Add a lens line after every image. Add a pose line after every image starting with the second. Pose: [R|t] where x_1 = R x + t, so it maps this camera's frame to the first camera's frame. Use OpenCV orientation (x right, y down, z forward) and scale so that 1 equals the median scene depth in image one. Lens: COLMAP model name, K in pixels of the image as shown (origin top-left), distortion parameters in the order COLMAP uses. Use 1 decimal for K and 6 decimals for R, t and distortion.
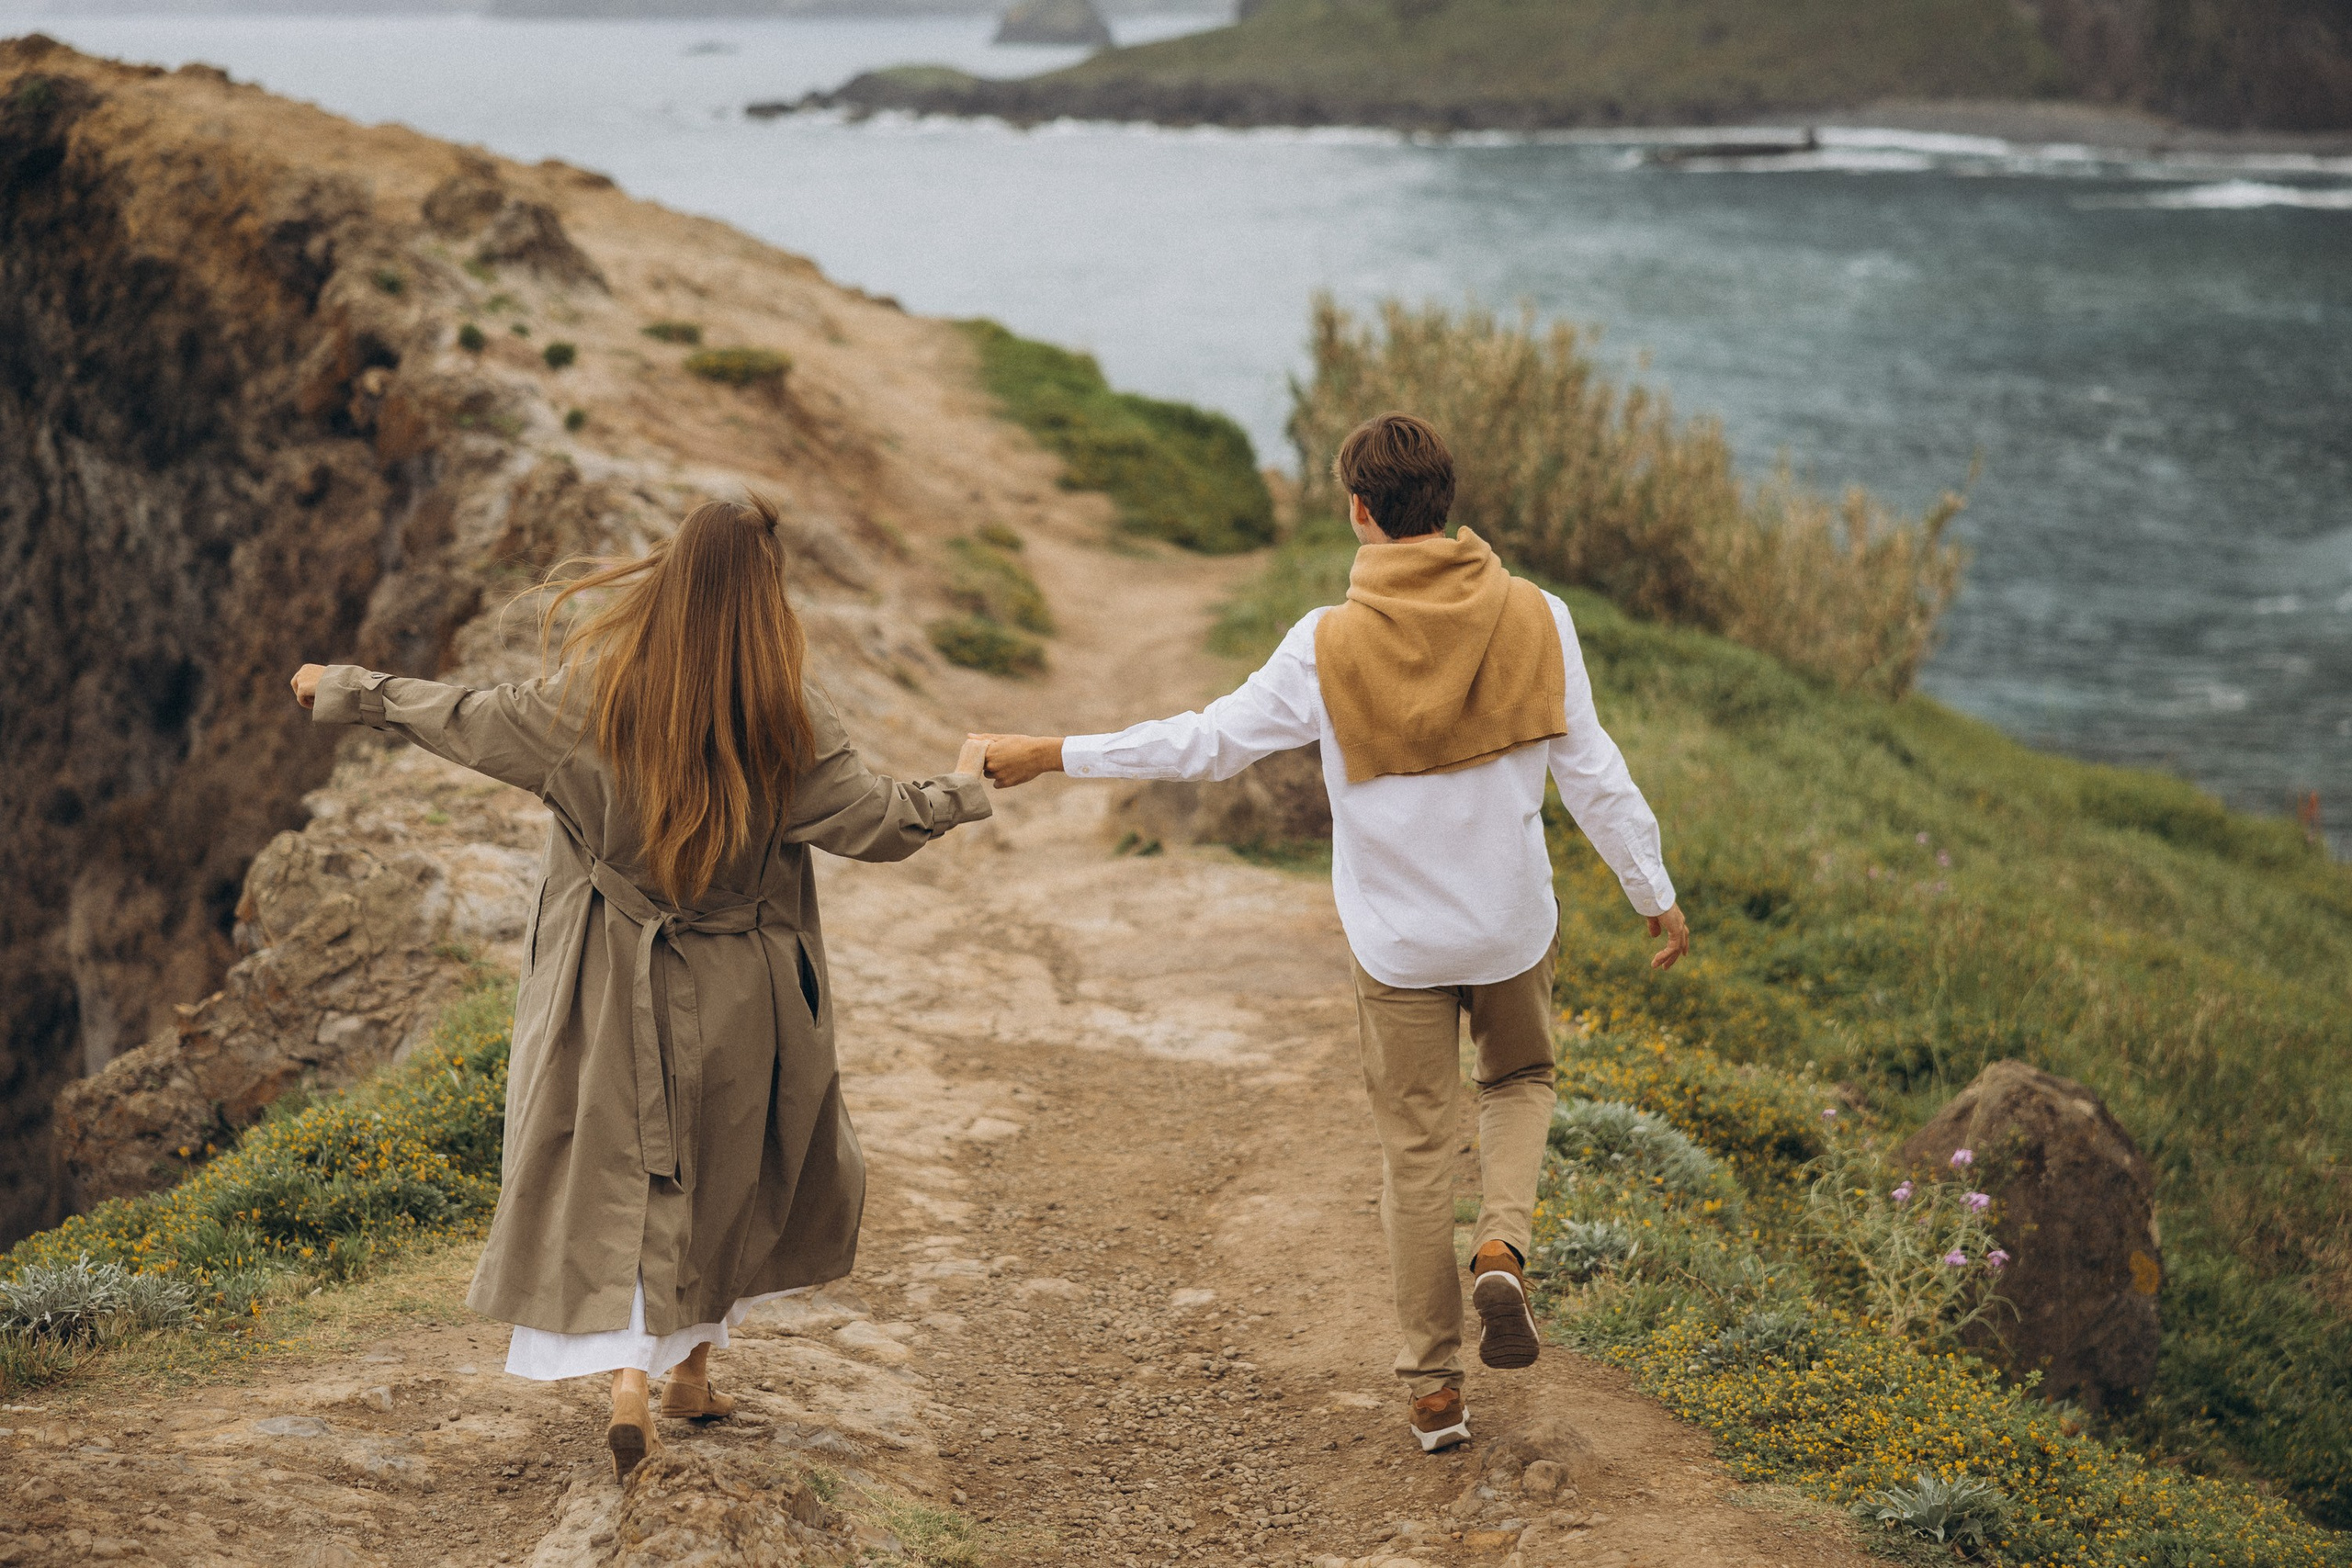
lens RADIAL K [[4508.5, 0, 1190.7], [0, 4508.5, 694.1], [0, 0, 1]] dist [0.019142, 0.000000]
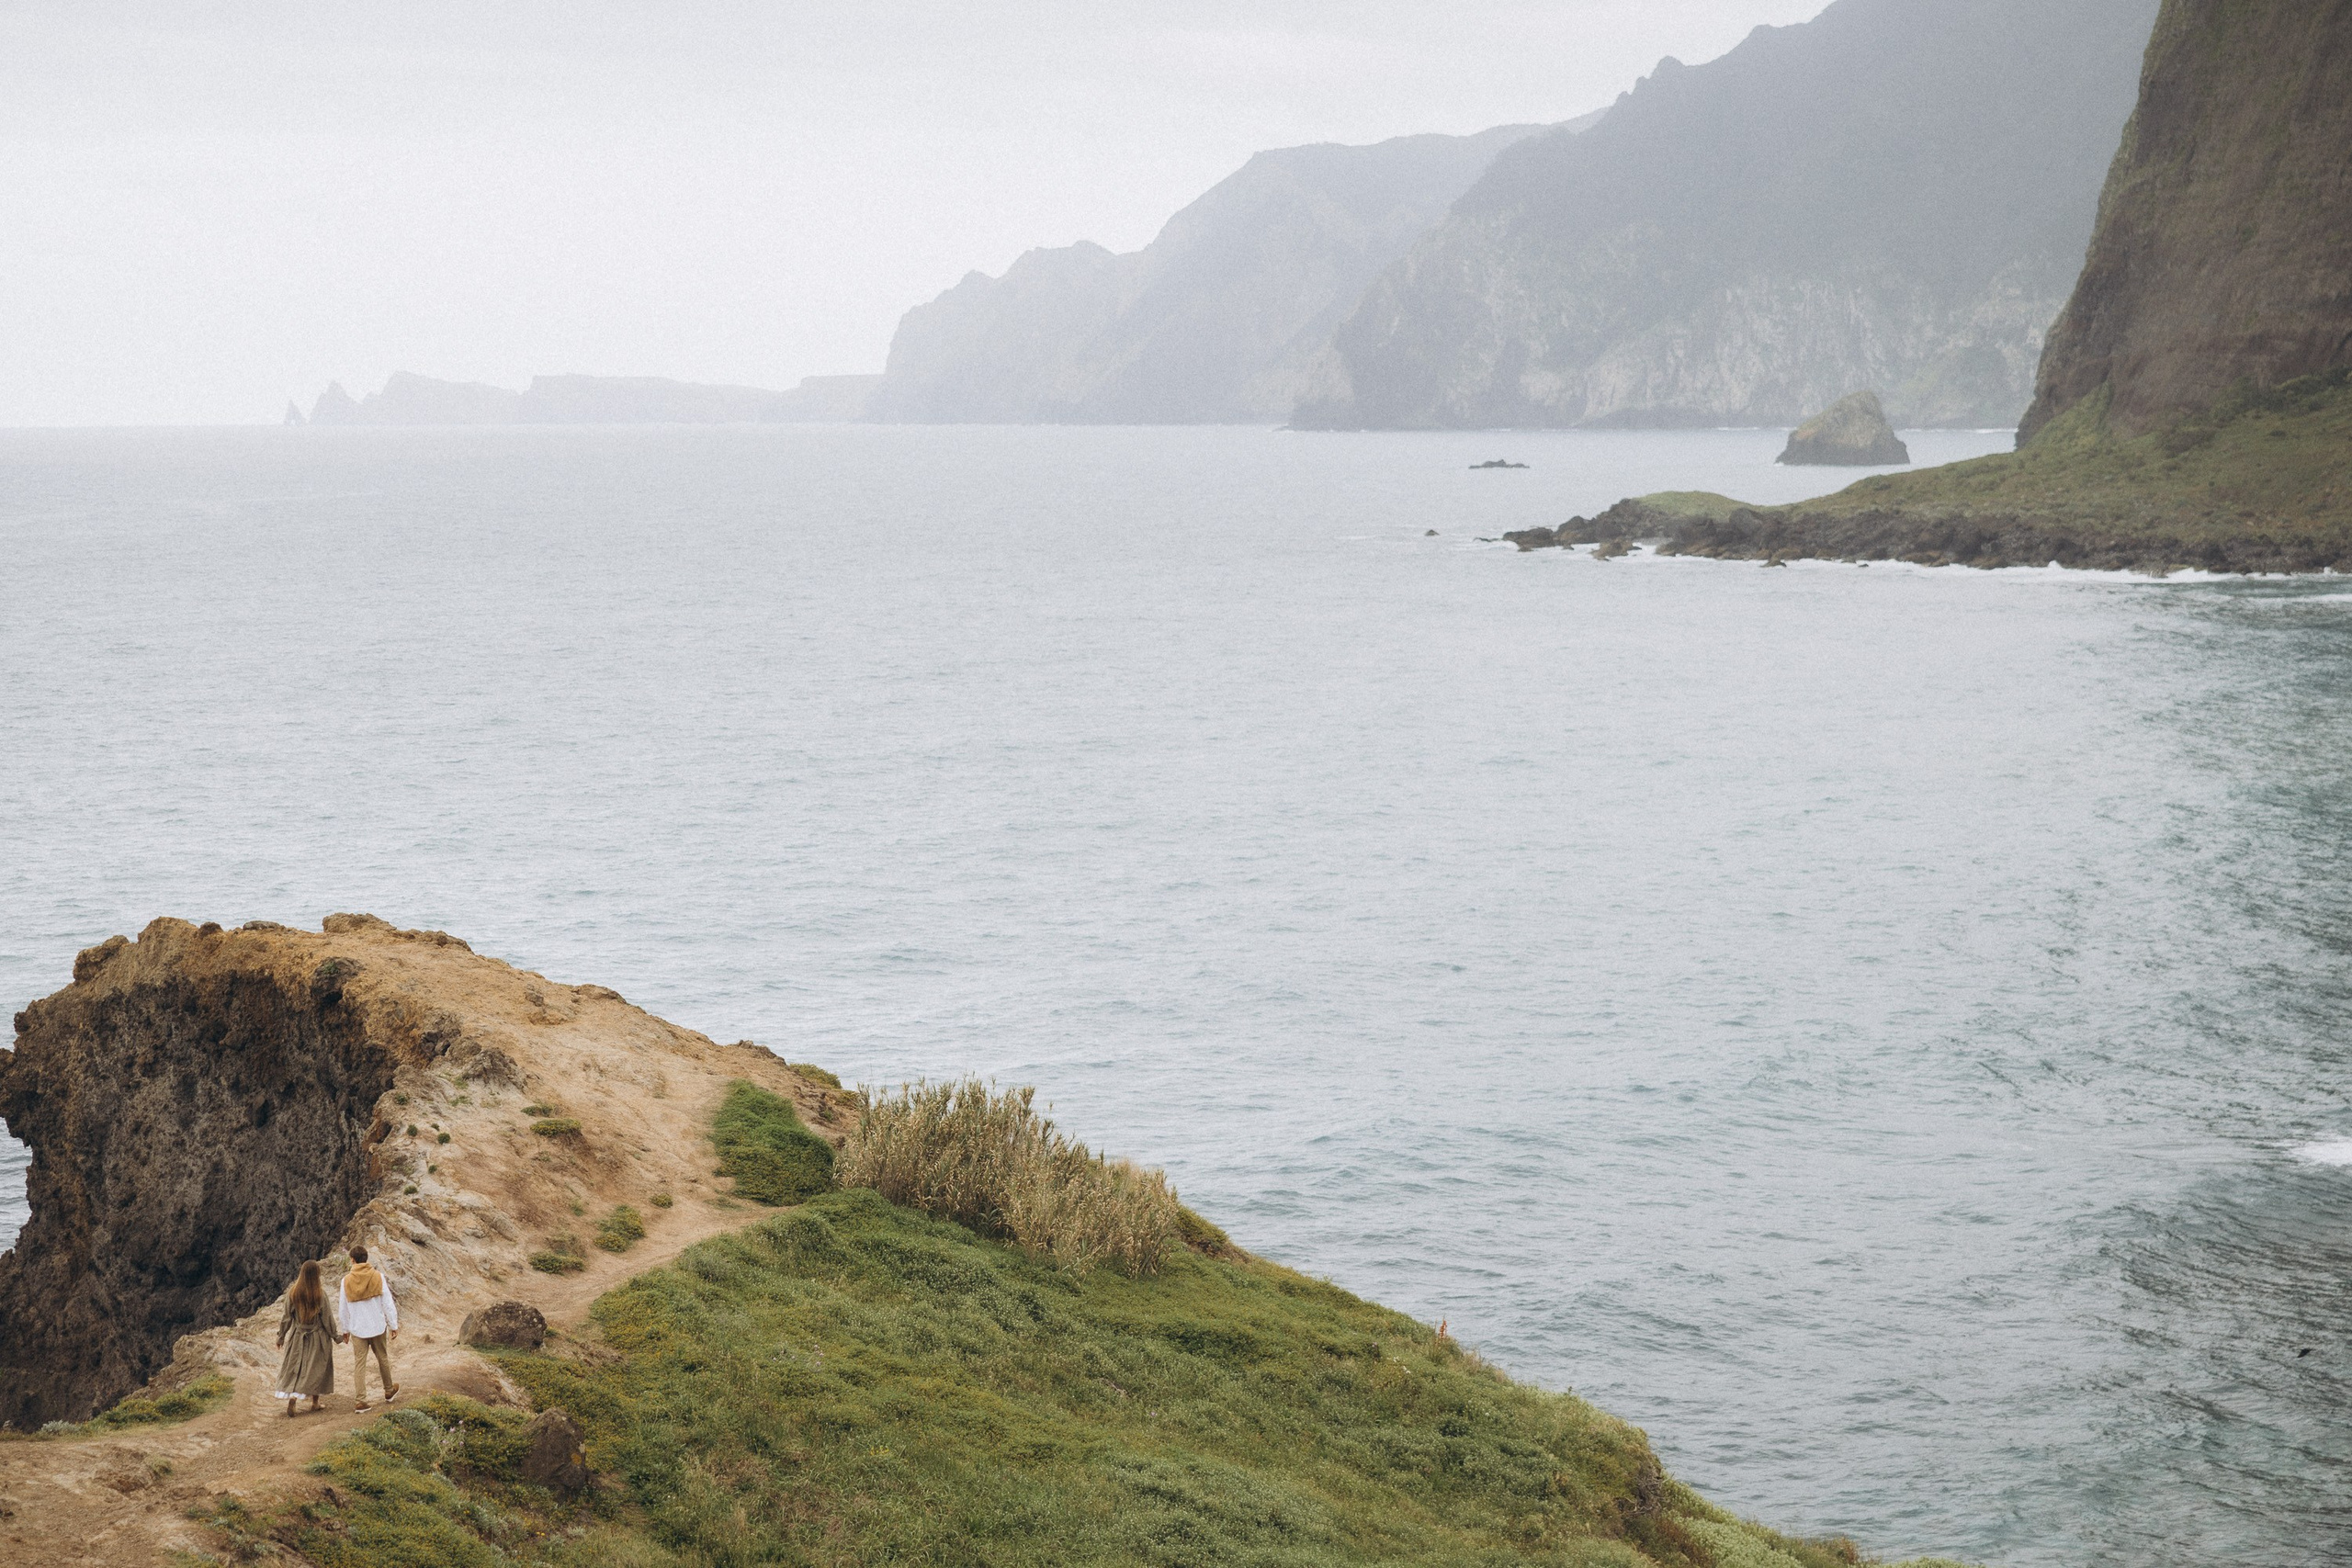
lens RADIAL K [[4566.4, 0, 1144.6], [0, 4566.4, 742.1], [0, 0, 1]] dist [0.023631, 0.000000]
pose [[0.983156, 0.014235, -0.182215, 0.545530], [-0.028905, 0.996526, -0.078111, -0.080469], [0.180470, 0.082063, 0.980151, -1.137248]]
